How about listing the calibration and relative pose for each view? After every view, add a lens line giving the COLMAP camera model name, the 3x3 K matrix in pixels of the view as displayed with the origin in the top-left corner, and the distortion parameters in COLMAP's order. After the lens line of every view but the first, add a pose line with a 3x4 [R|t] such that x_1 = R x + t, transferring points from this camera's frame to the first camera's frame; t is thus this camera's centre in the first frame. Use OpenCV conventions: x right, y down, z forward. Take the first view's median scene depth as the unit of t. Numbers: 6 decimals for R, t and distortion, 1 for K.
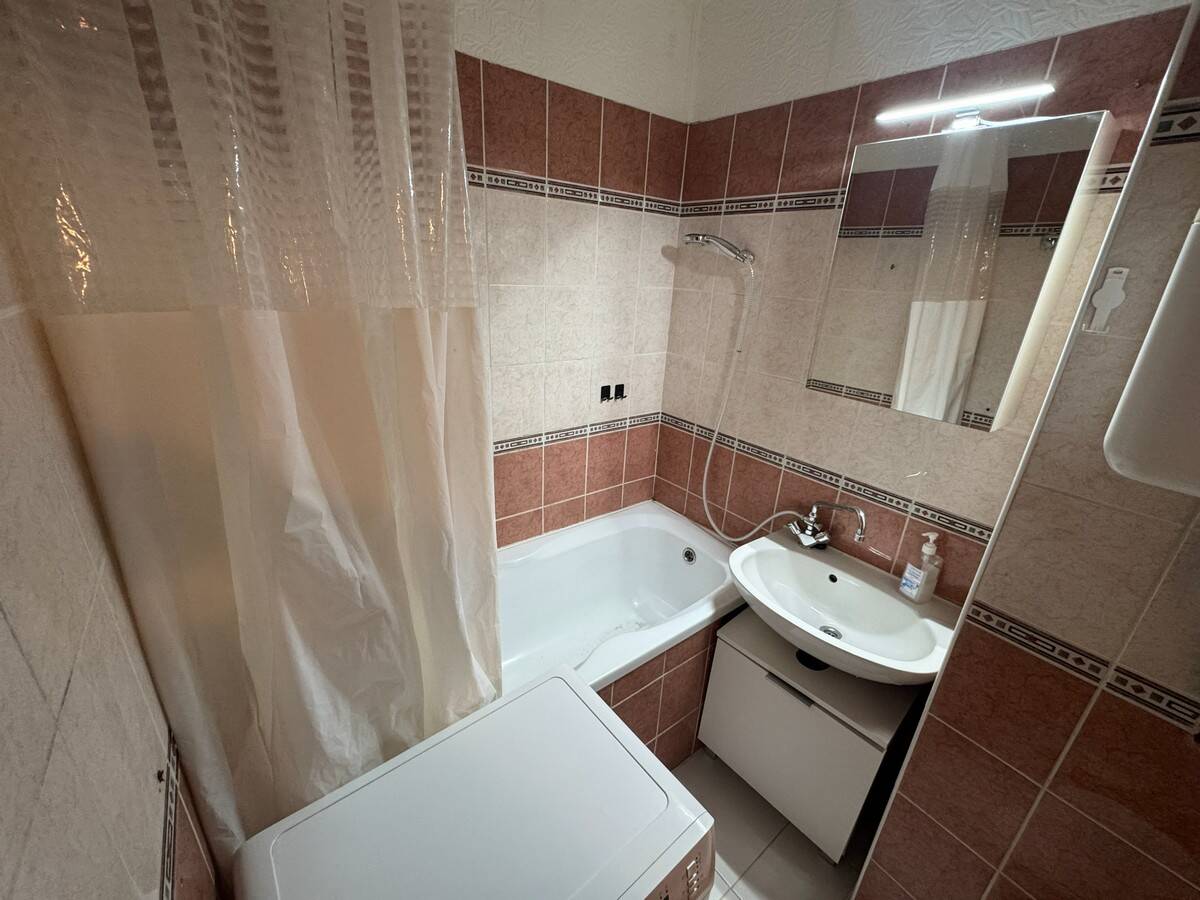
lens RADIAL K [[481.7, 0, 599.8], [0, 481.7, 451.5], [0, 0, 1]] dist [-0.002937, -0.000298]
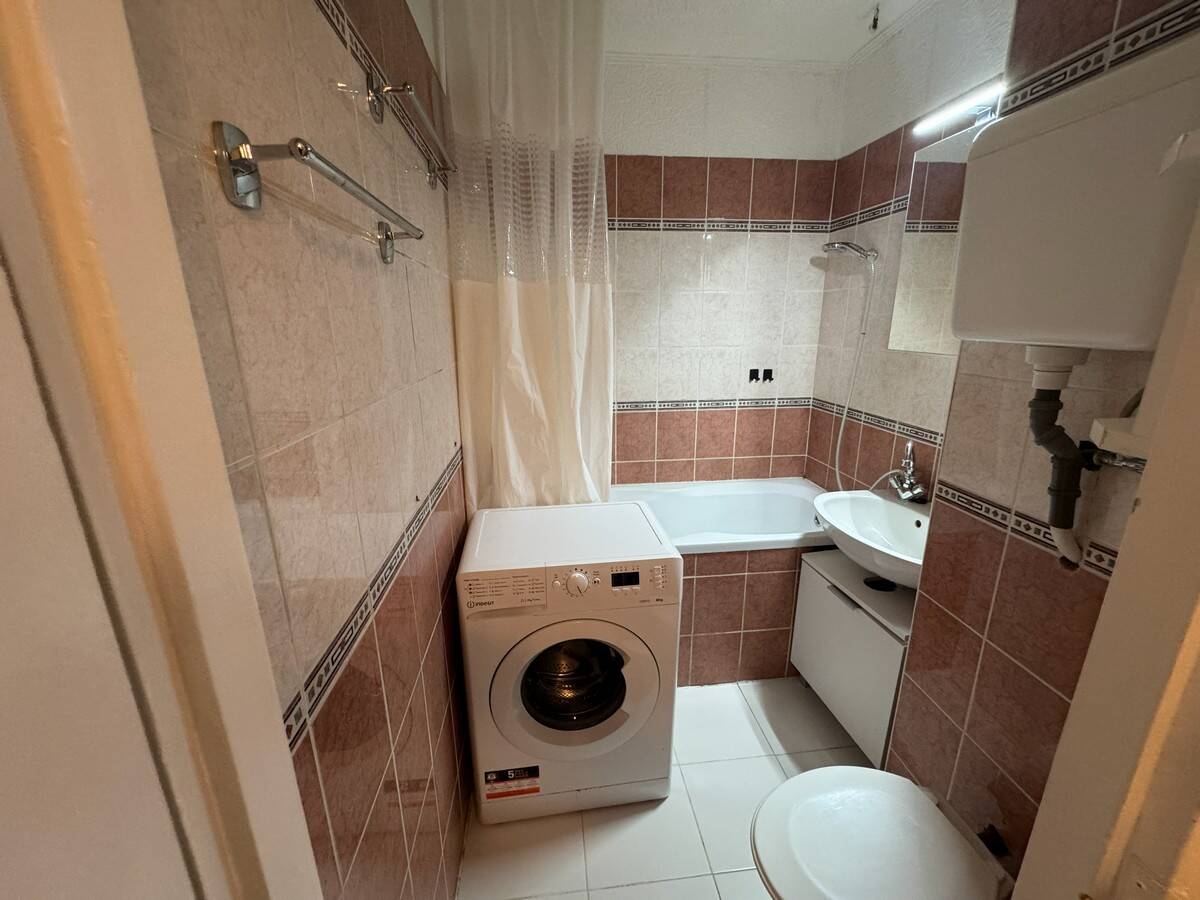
lens RADIAL K [[481.7, 0, 598.6], [0, 481.7, 450.4], [0, 0, 1]] dist [-0.002937, -0.000298]
pose [[0.851530, 0.079437, -0.518254, 0.375309], [-0.137550, 0.987680, -0.074615, 0.251338], [0.505942, 0.134823, 0.851966, -0.286806]]
